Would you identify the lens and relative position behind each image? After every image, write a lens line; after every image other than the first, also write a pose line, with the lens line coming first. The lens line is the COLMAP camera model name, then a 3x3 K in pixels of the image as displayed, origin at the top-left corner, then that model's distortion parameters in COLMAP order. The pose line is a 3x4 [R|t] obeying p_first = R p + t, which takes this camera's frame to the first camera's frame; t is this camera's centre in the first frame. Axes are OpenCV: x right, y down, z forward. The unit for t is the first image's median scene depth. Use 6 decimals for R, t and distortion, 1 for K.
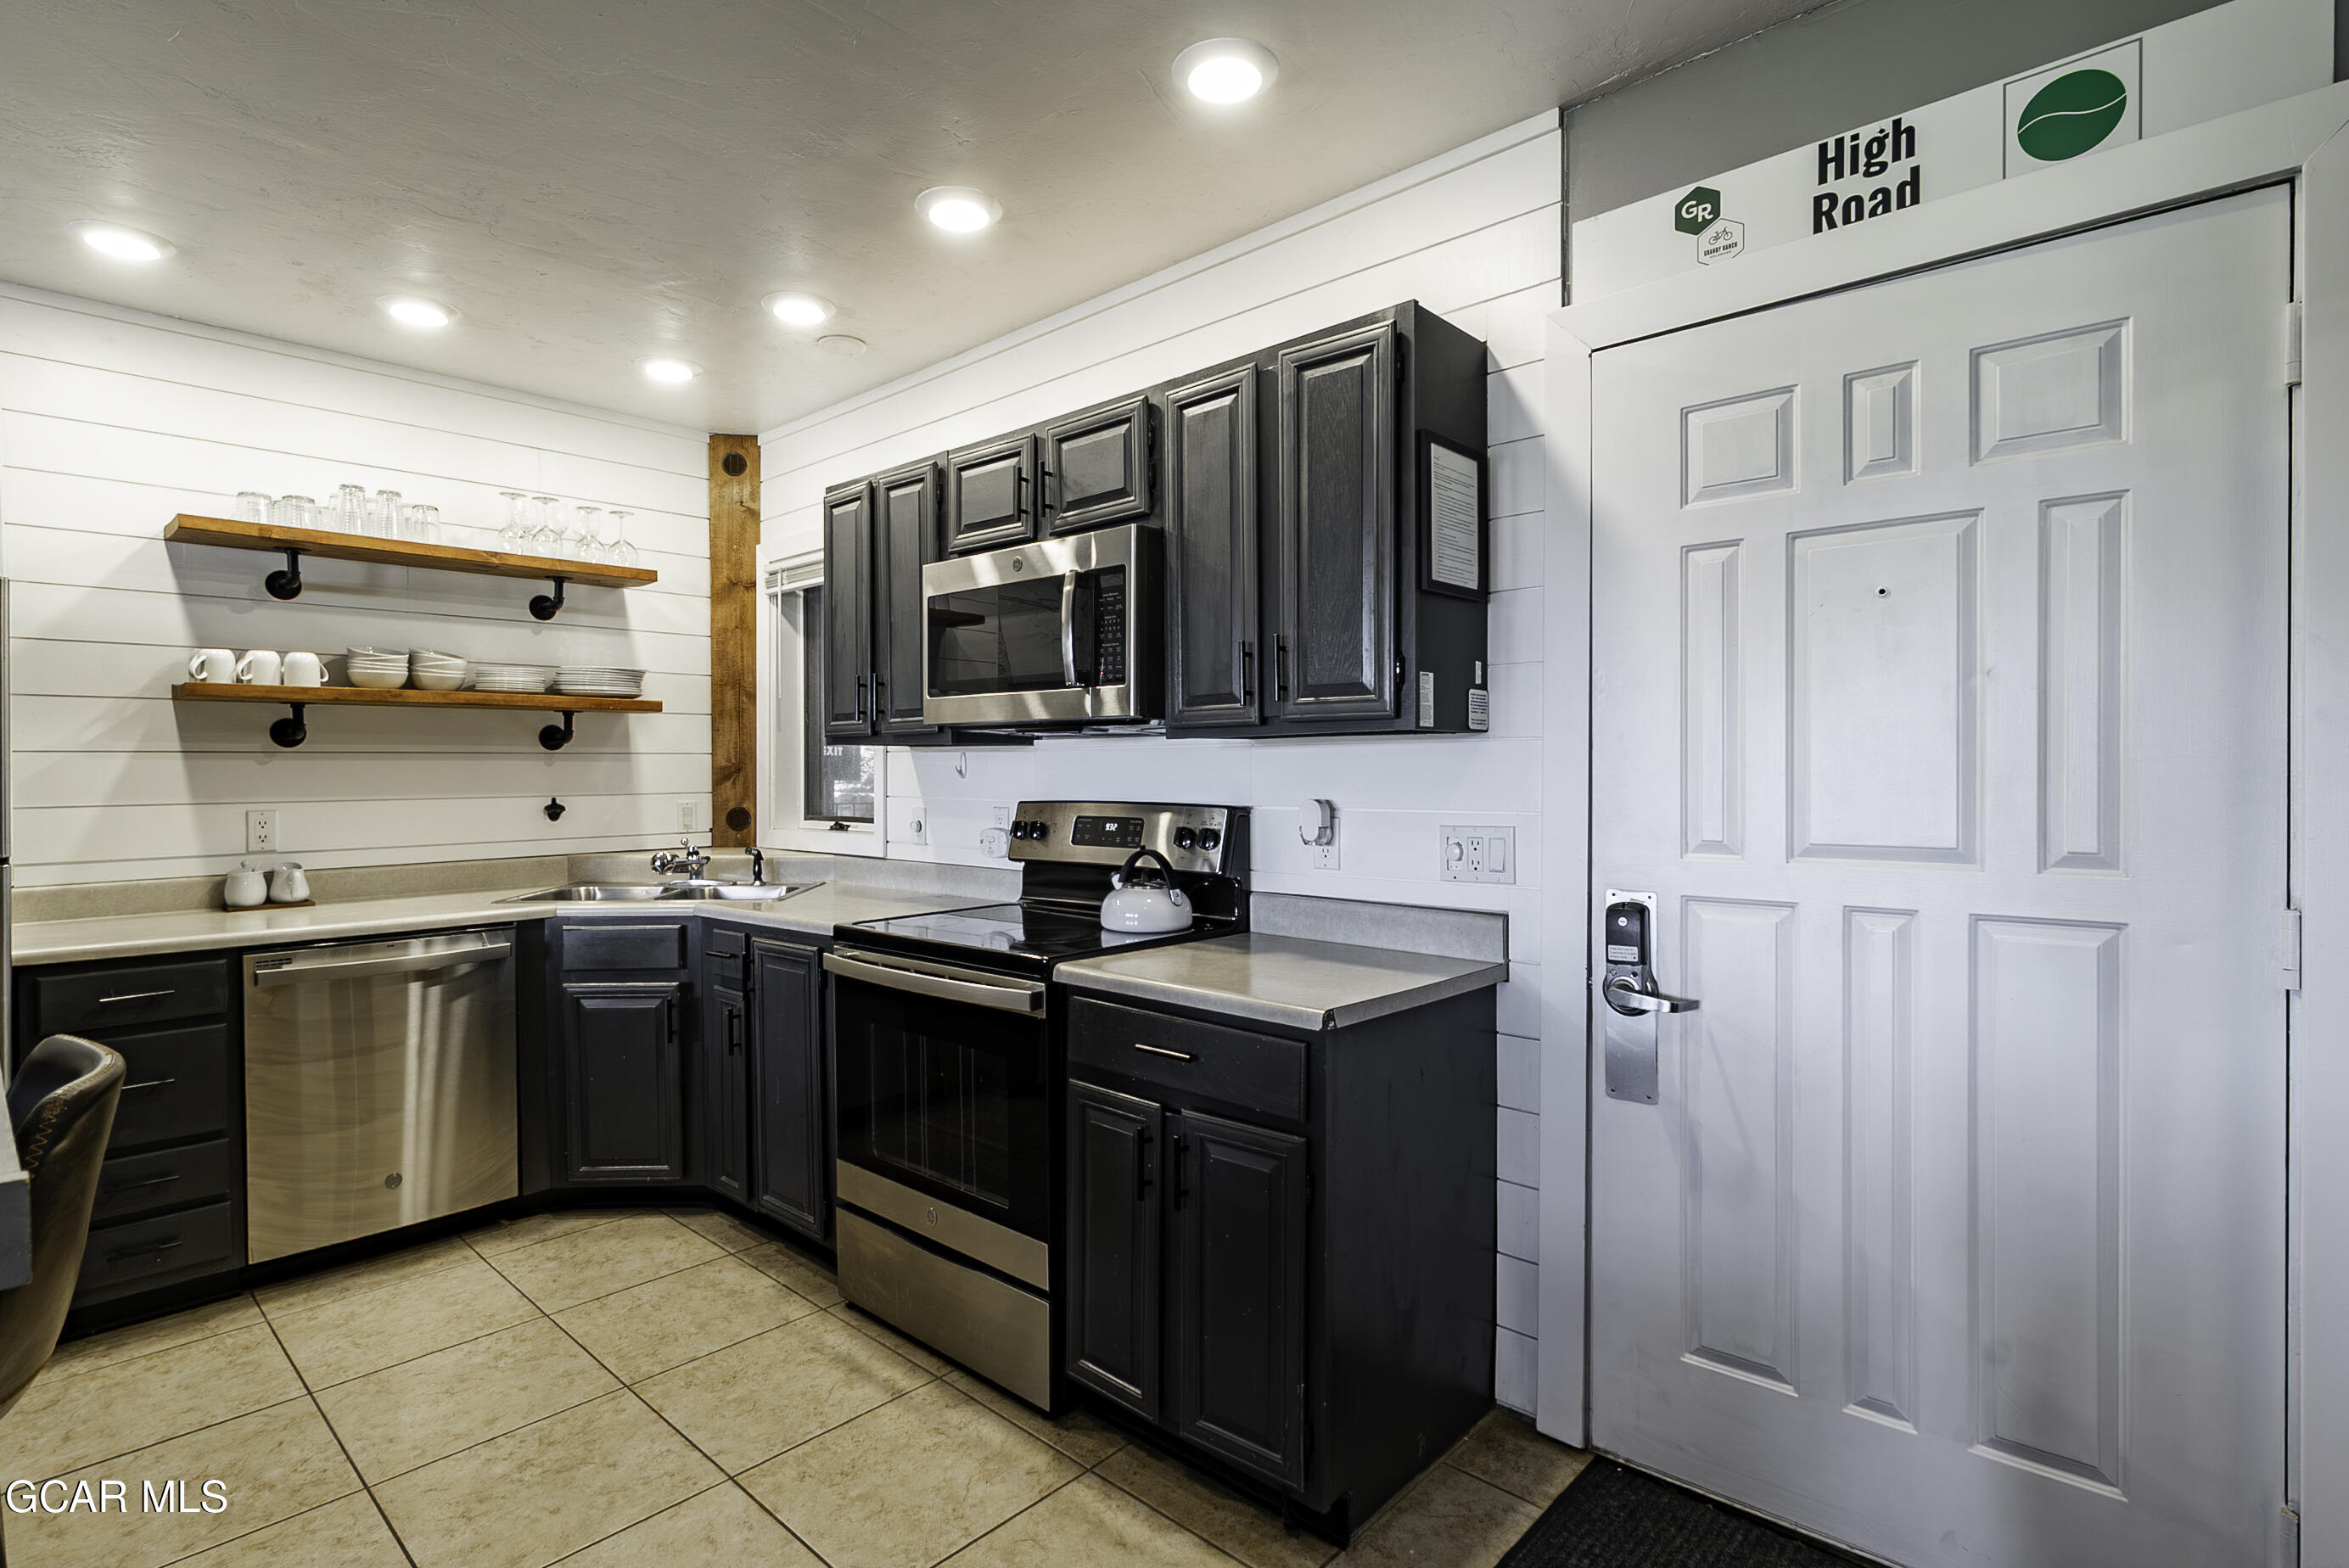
lens RADIAL K [[1158.5, 0, 1174.5], [0, 1158.5, 784.0], [0, 0, 1]] dist [-0.003199, -0.000483]
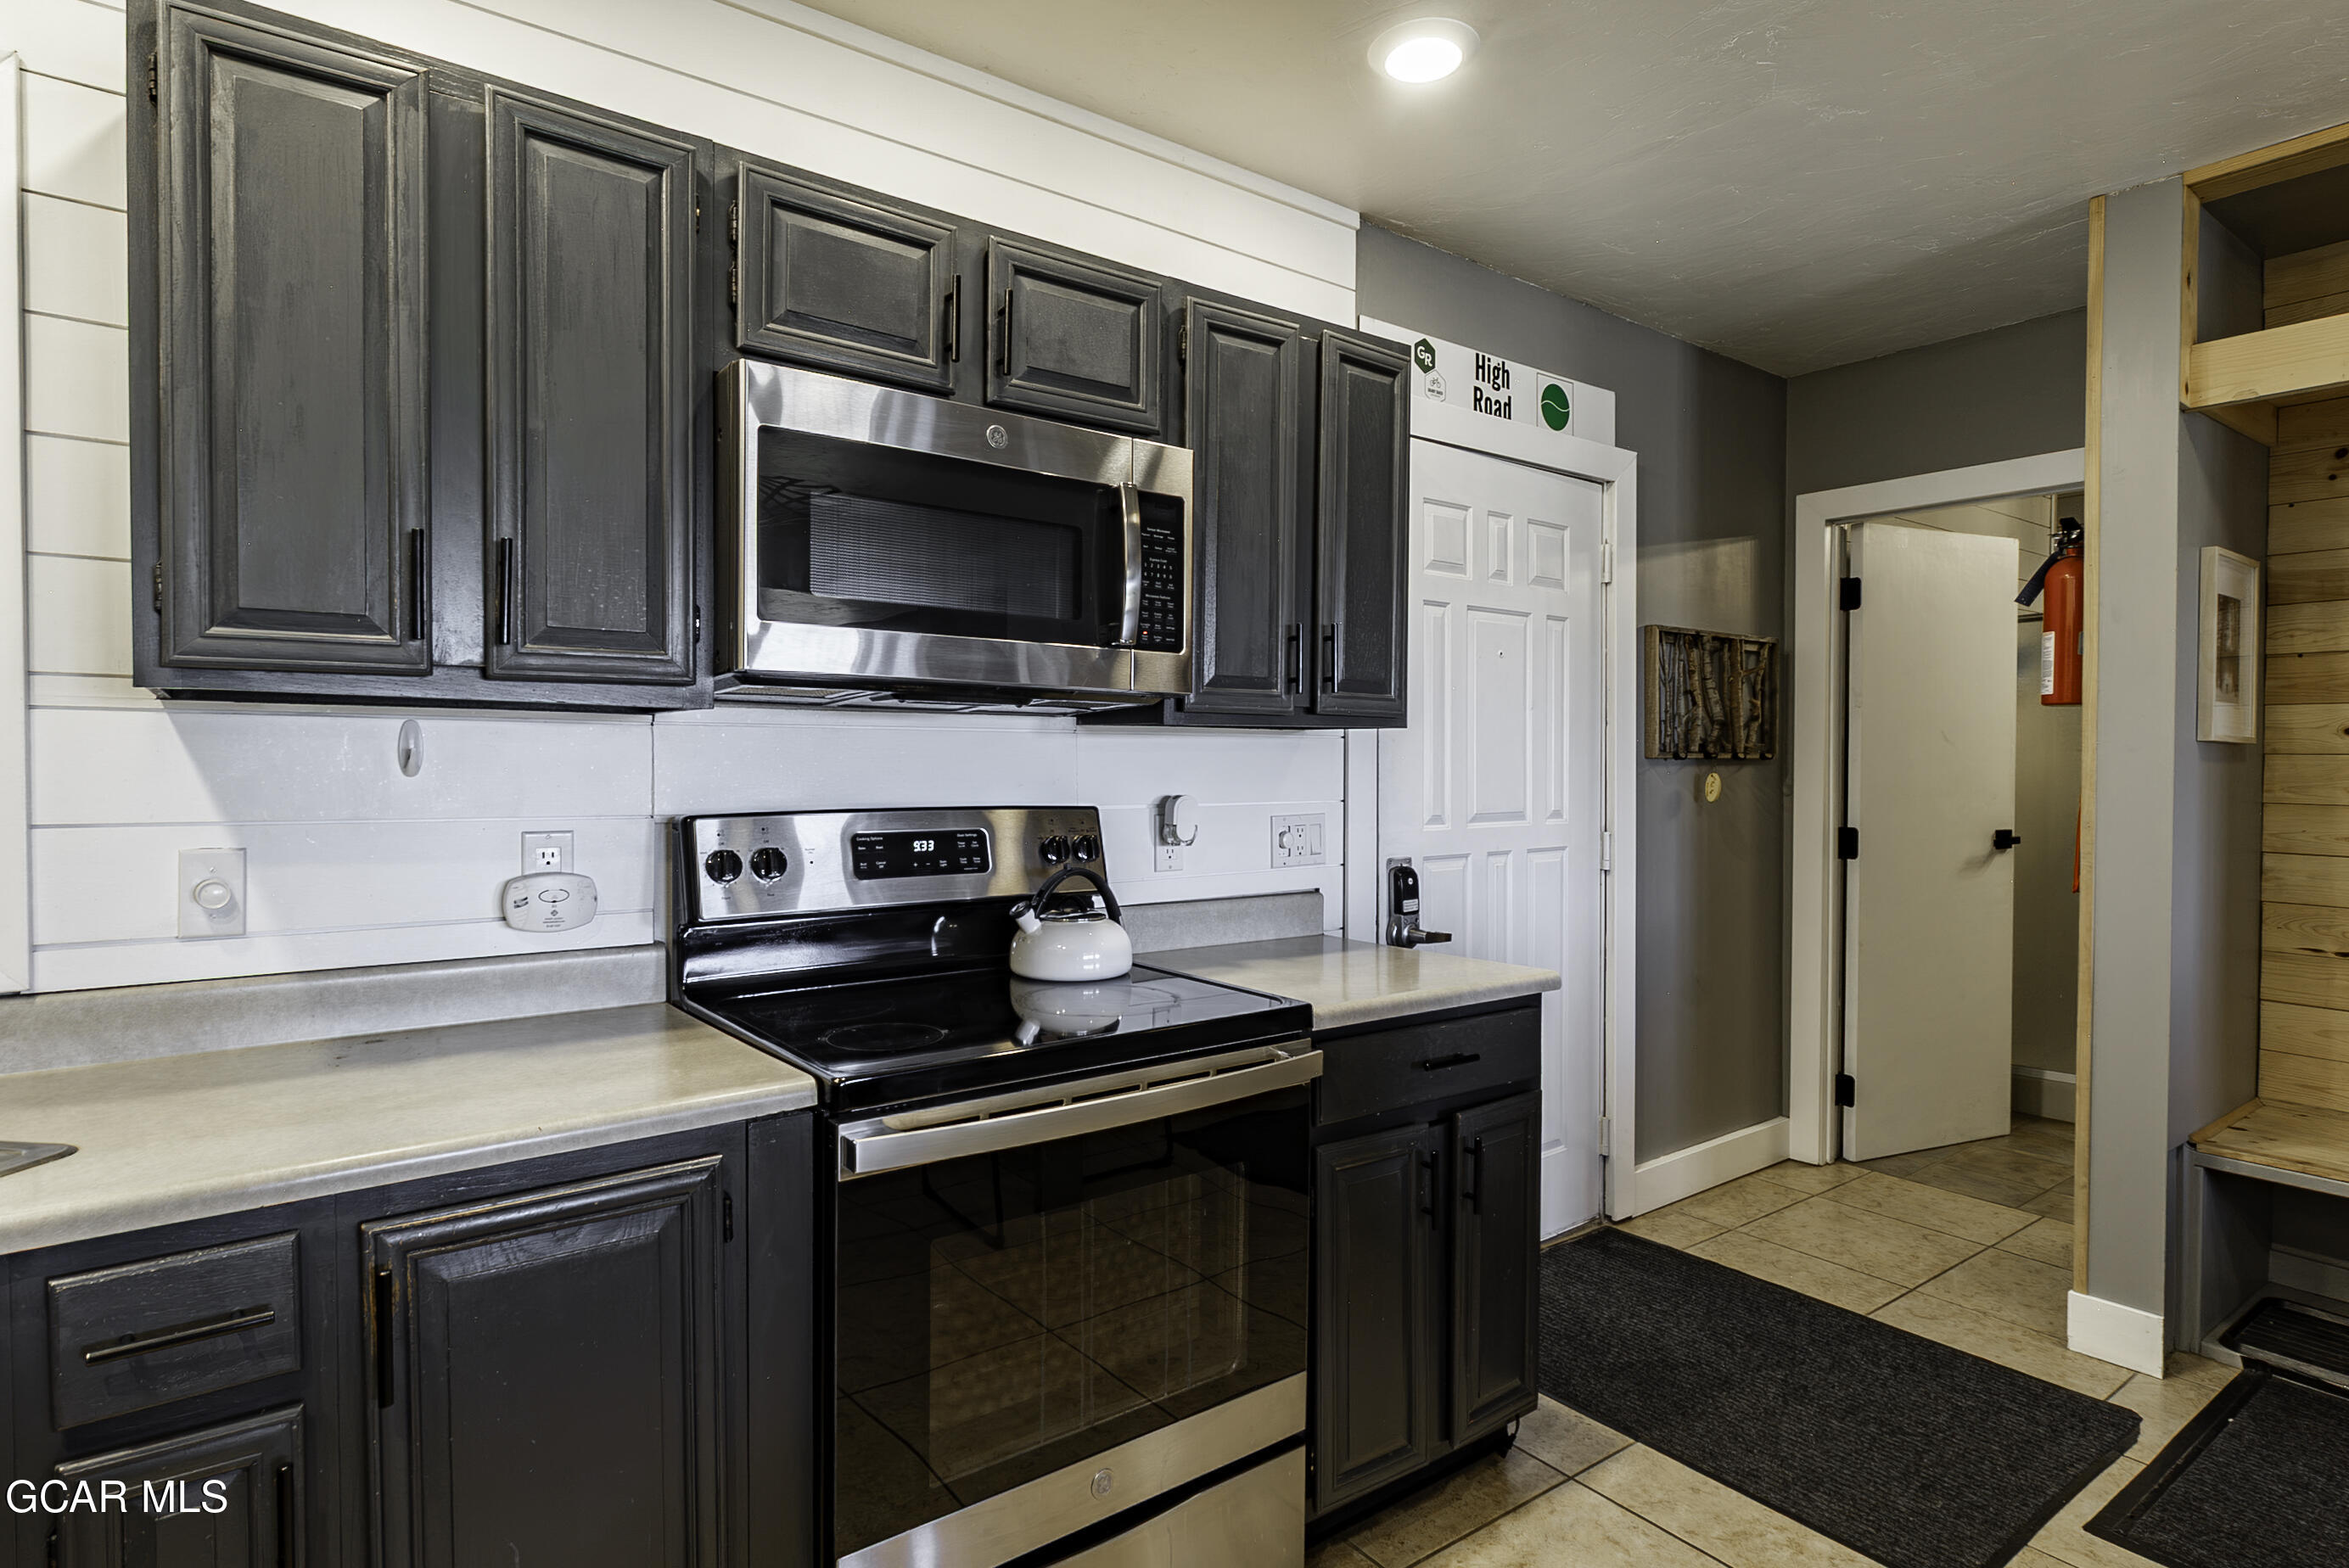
lens RADIAL K [[1225.5, 0, 1111.7], [0, 1225.5, 781.2], [0, 0, 1]] dist [0.001830, 0.000808]
pose [[0.199190, -0.012359, 0.979883, -0.934083], [0.005895, 0.999917, 0.011413, -0.010138], [-0.979943, 0.003503, 0.199247, 0.958592]]
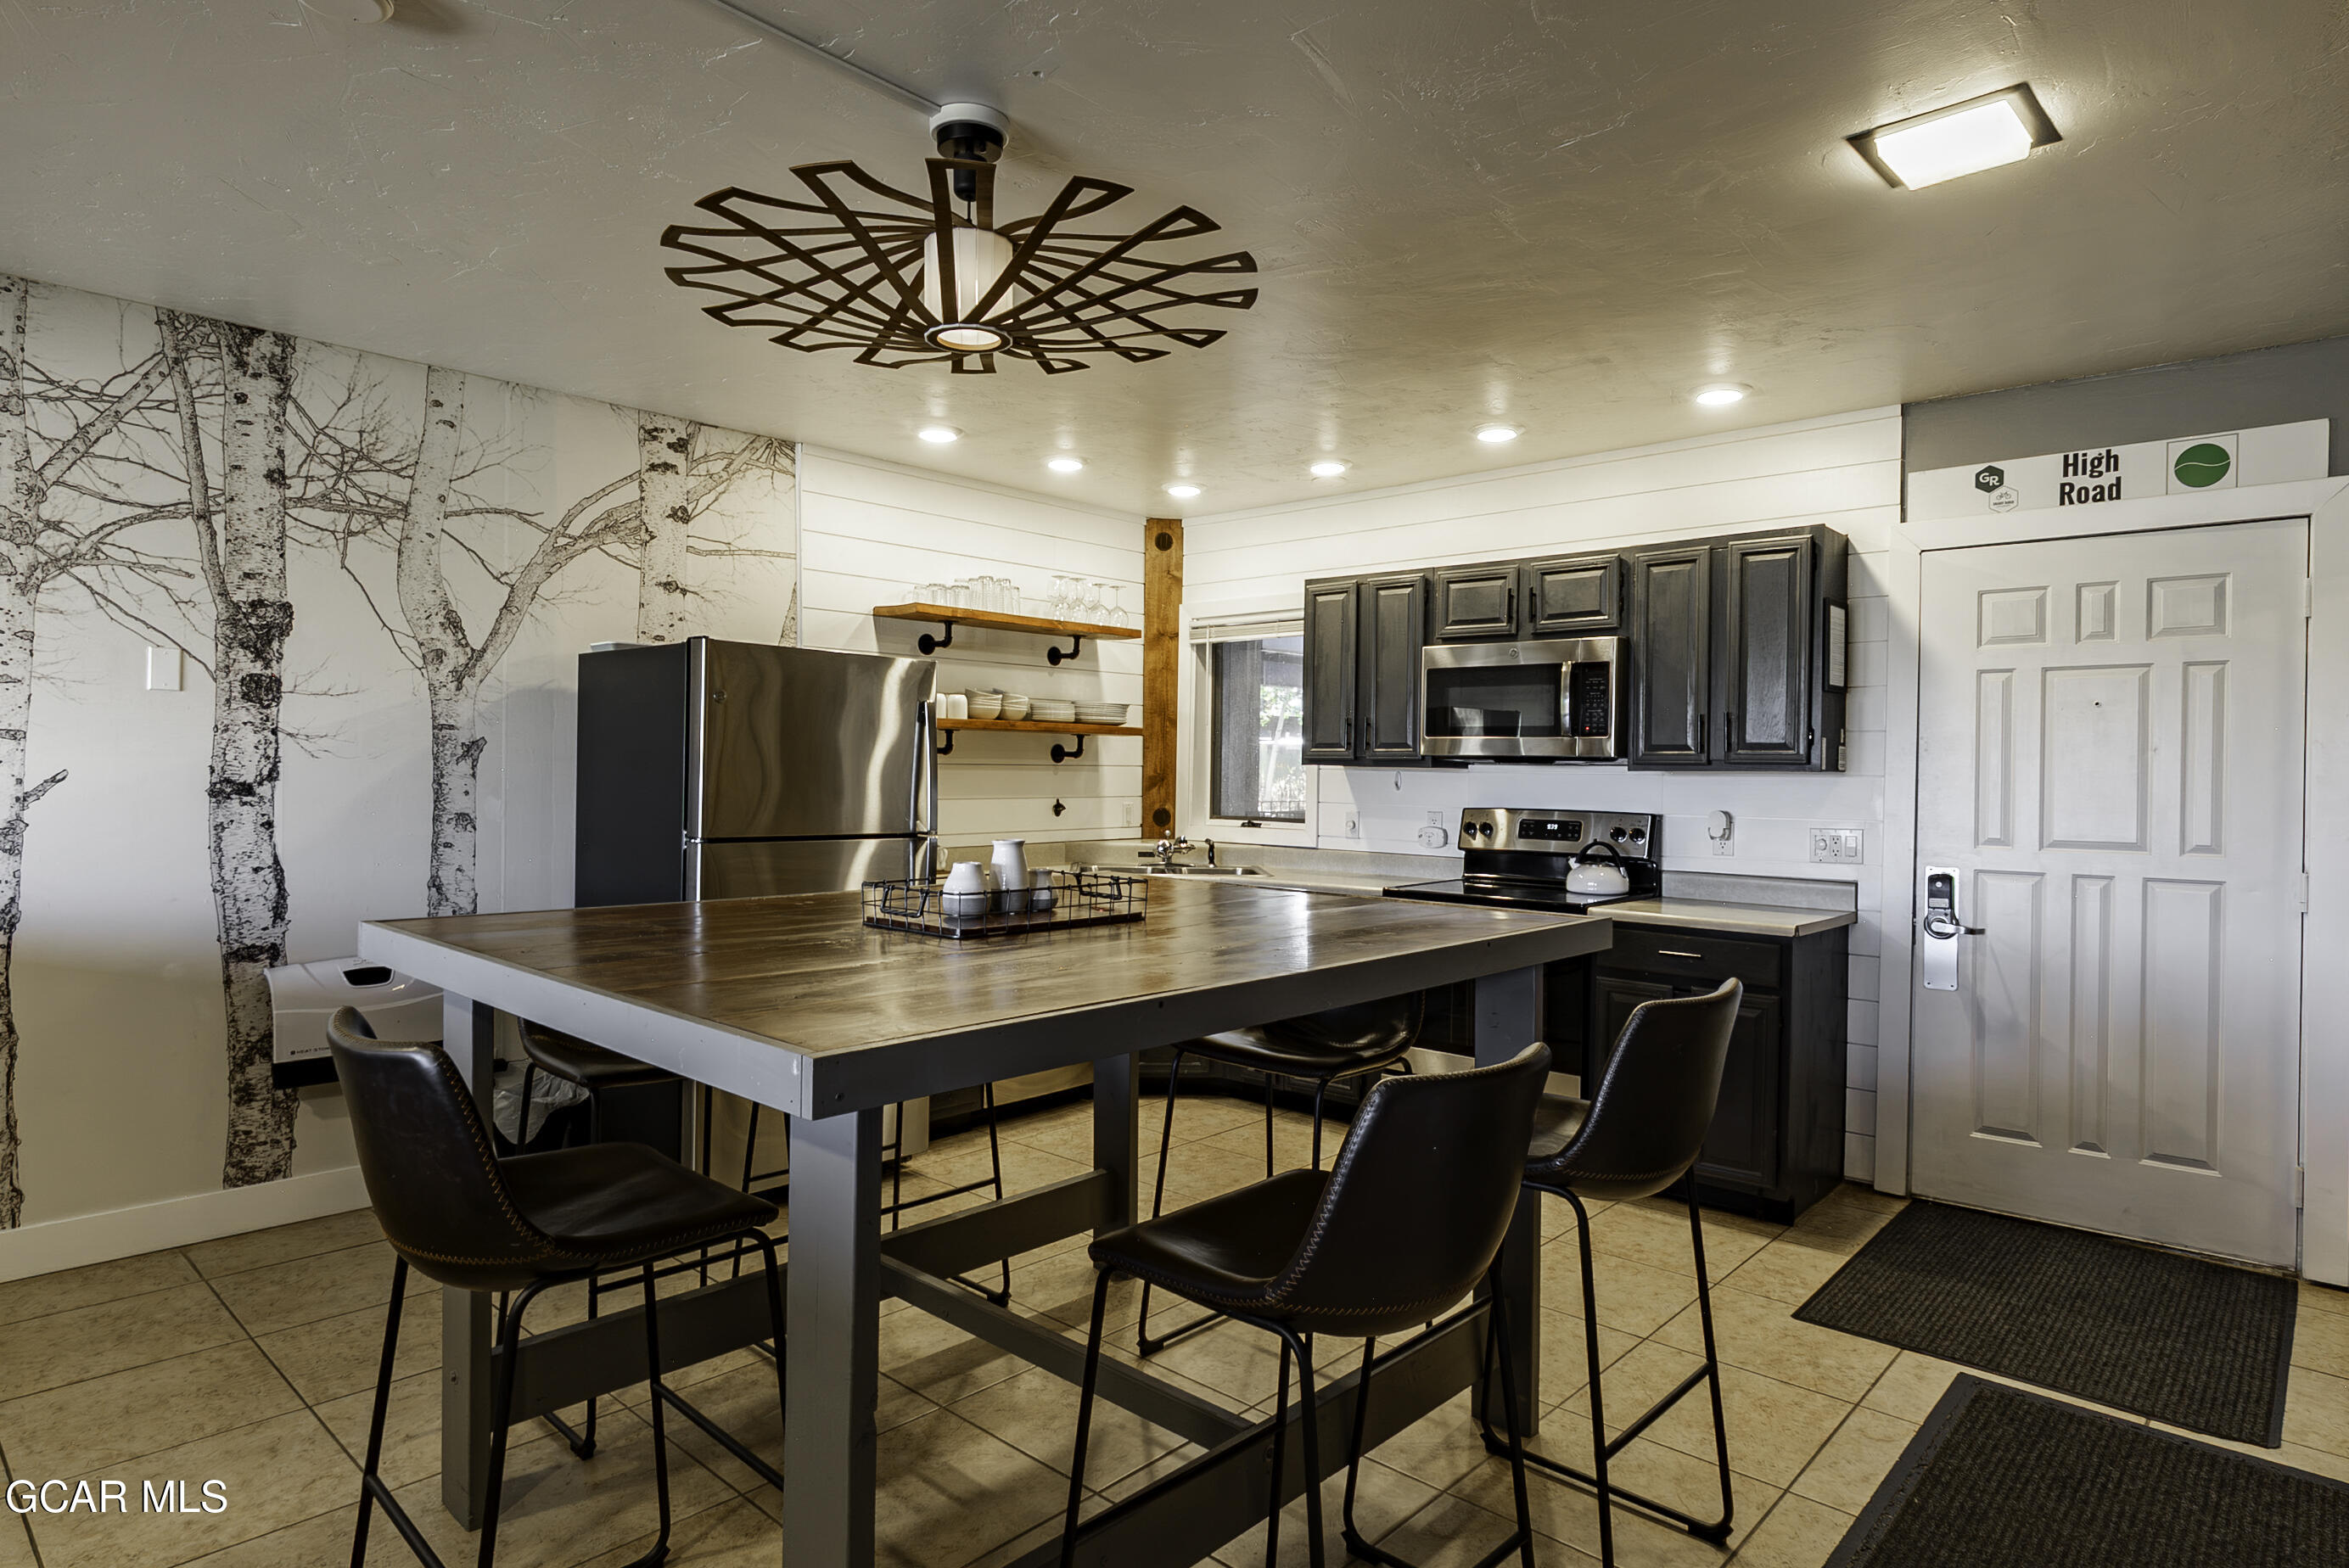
lens RADIAL K [[1321.9, 0, 1167.6], [0, 1321.9, 780.7], [0, 0, 1]] dist [-0.012178, 0.002036]
pose [[0.999860, 0.016674, -0.001417, -0.697924], [-0.016679, 0.999853, -0.004067, -0.008557], [0.001349, 0.004090, 0.999991, -0.885662]]
